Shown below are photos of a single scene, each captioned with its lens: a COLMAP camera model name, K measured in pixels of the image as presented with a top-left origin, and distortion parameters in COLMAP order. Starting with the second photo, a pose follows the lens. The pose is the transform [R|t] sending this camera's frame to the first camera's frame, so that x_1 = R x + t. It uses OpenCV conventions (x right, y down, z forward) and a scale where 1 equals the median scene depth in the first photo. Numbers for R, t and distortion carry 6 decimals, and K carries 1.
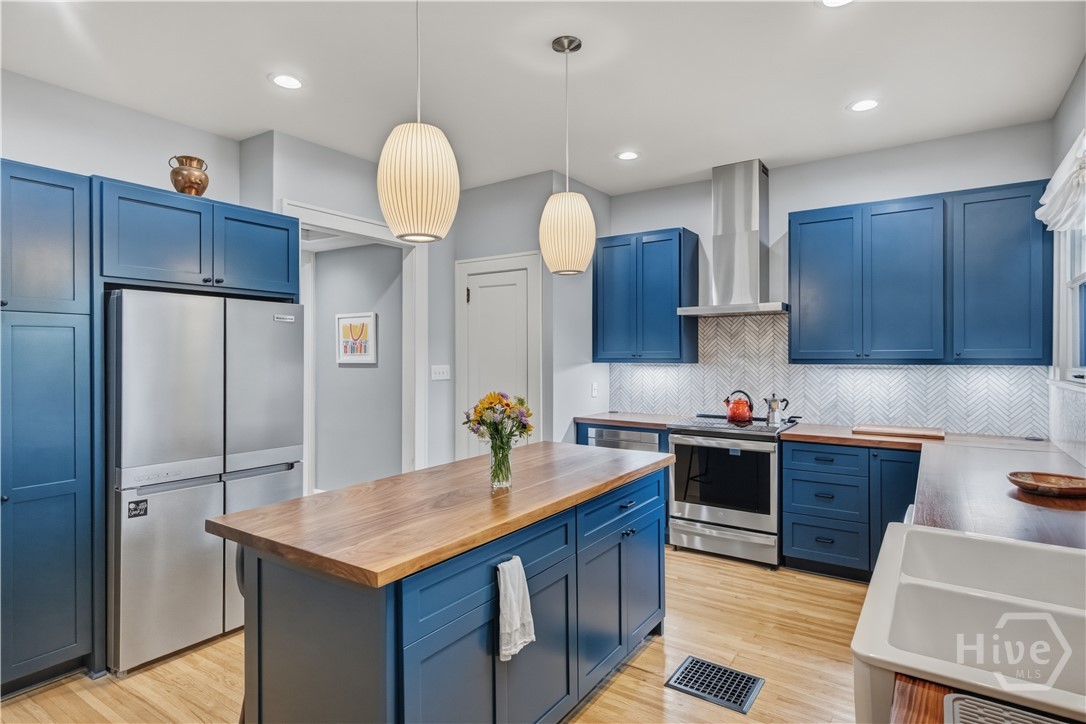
lens RADIAL K [[597.0, 0, 539.6], [0, 597.0, 359.9], [0, 0, 1]] dist [-0.000415, -0.000004]
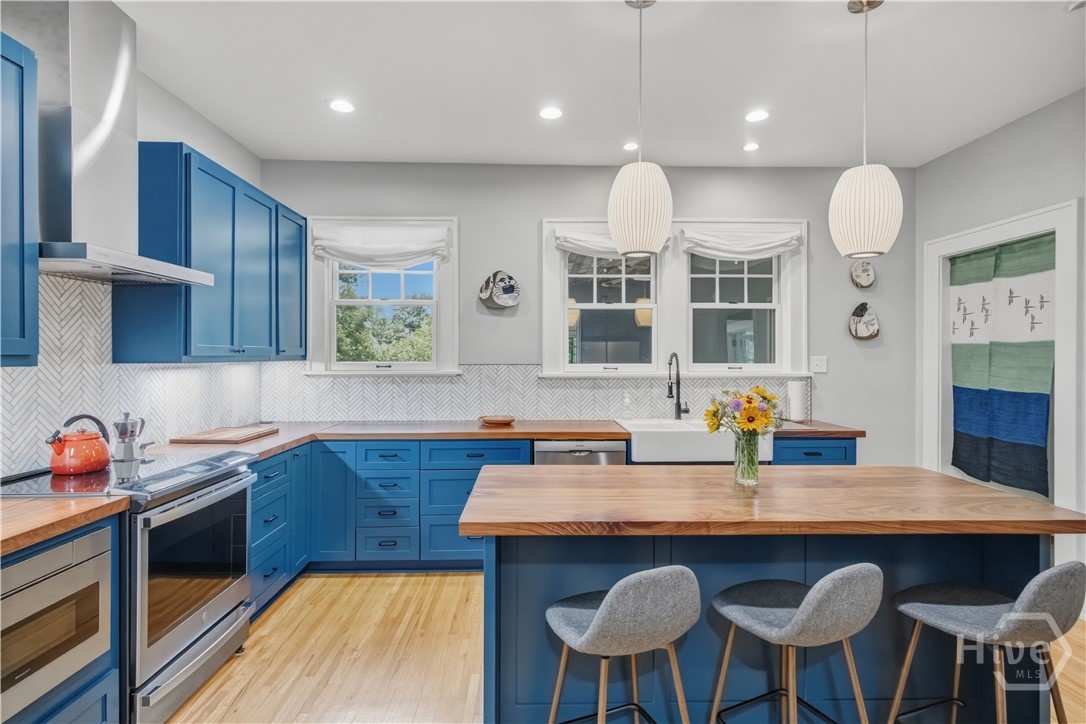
lens RADIAL K [[550.4, 0, 537.7], [0, 550.4, 356.3], [0, 0, 1]] dist [0.000007, -0.000550]
pose [[-0.557746, -0.003200, 0.830005, -0.341932], [0.000501, 0.999991, 0.004191, -0.004643], [-0.830011, 0.002753, -0.557740, 1.024112]]
